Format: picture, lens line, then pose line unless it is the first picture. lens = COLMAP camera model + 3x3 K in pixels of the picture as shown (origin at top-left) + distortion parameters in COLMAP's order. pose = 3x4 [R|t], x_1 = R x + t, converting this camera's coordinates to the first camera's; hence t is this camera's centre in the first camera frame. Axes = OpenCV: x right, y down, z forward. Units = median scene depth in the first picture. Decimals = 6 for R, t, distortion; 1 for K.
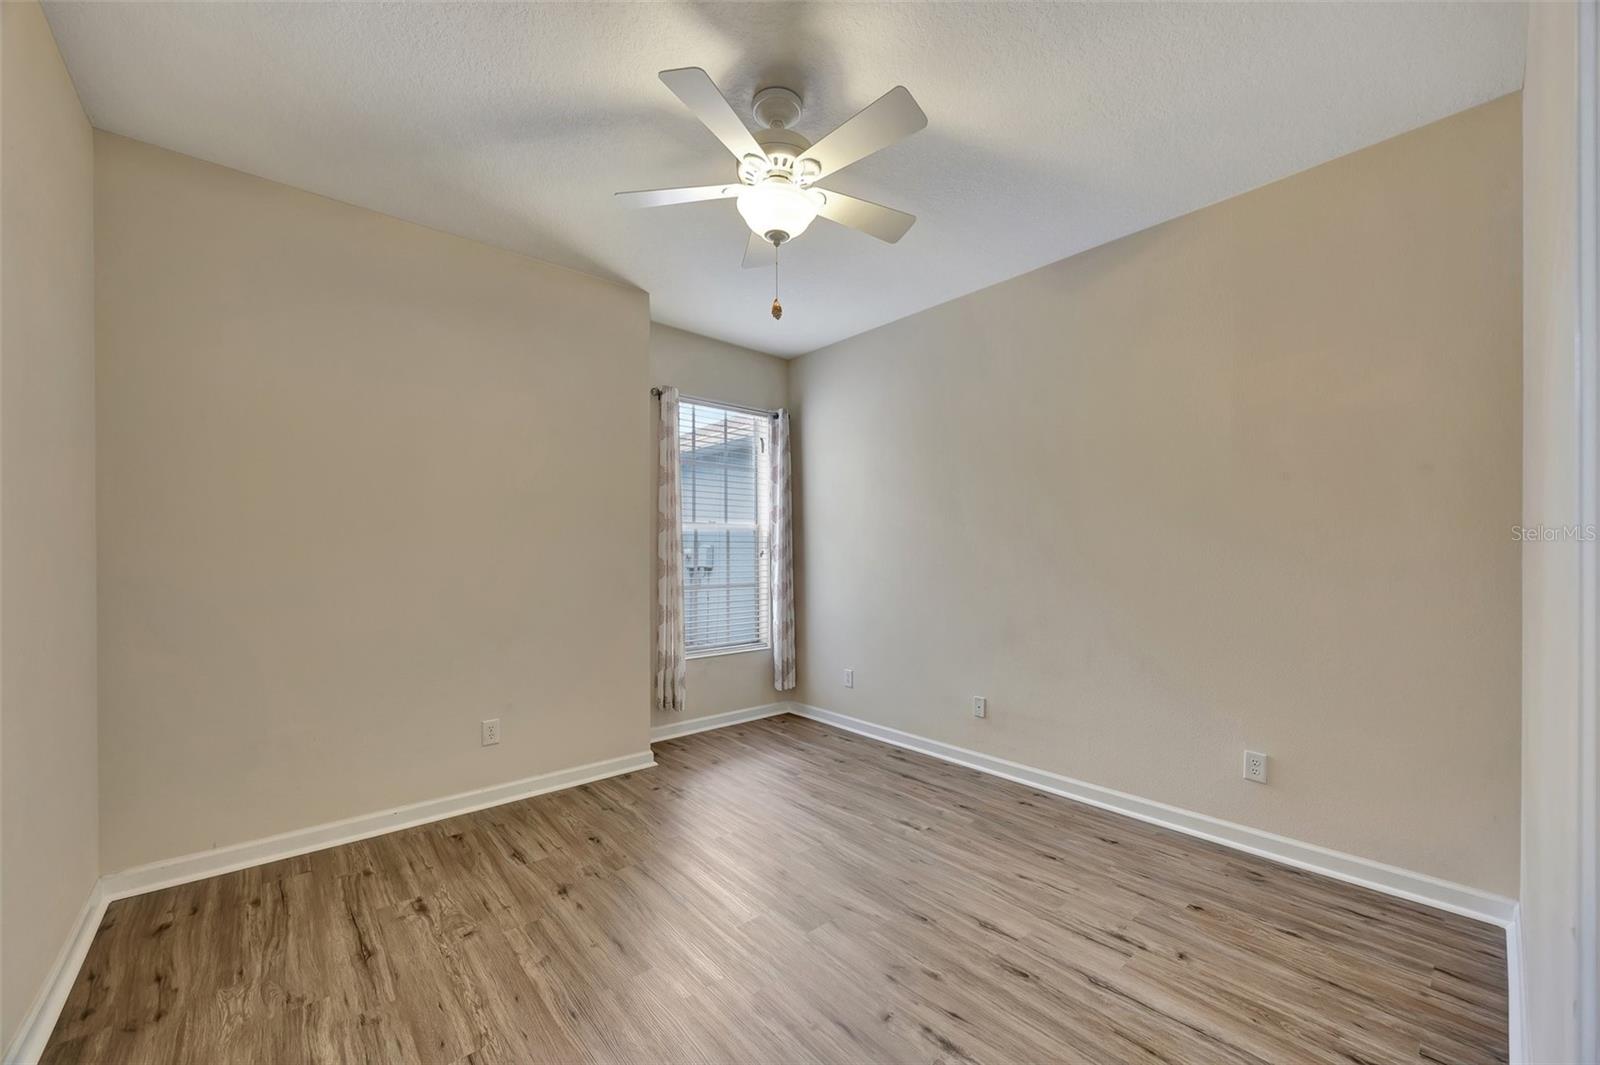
lens RADIAL K [[608.1, 0, 797.7], [0, 608.1, 533.5], [0, 0, 1]] dist [-0.002858, -0.000275]
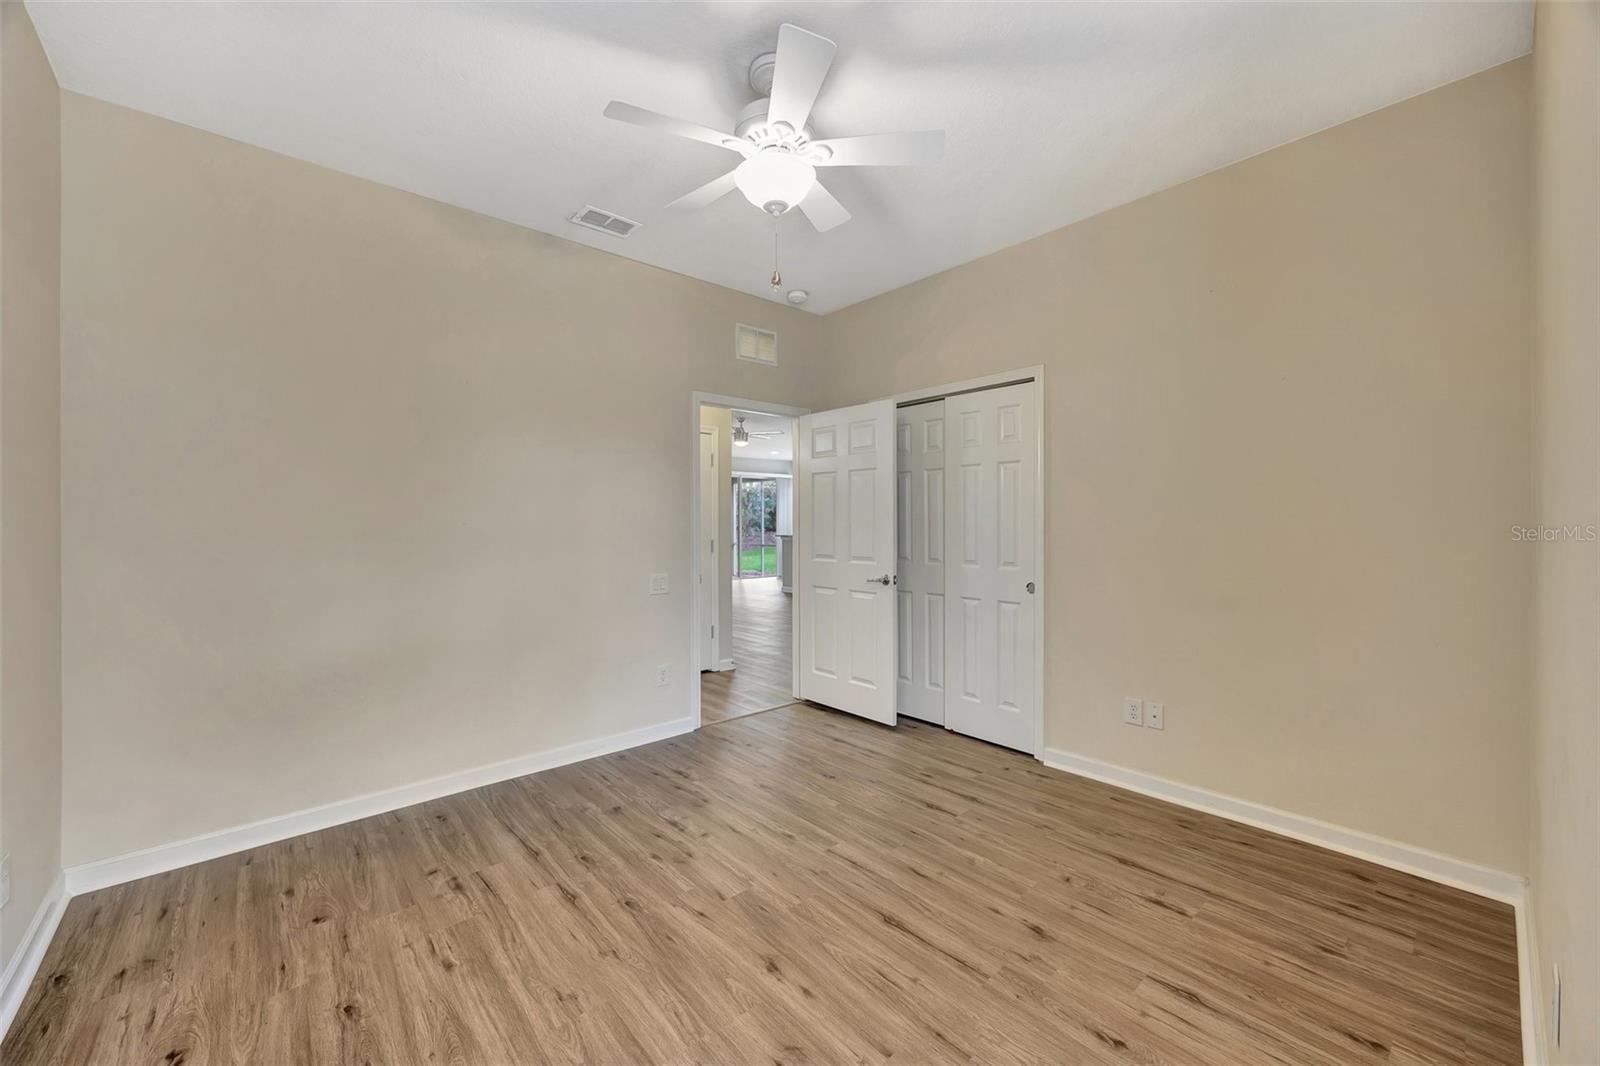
lens RADIAL K [[608.1, 0, 797.7], [0, 608.1, 534.0], [0, 0, 1]] dist [-0.002858, -0.000275]
pose [[-0.999886, 0.008055, -0.012762, -0.056991], [0.008216, 0.999887, -0.012556, 0.058914], [0.012660, -0.012659, -0.999840, 2.016765]]
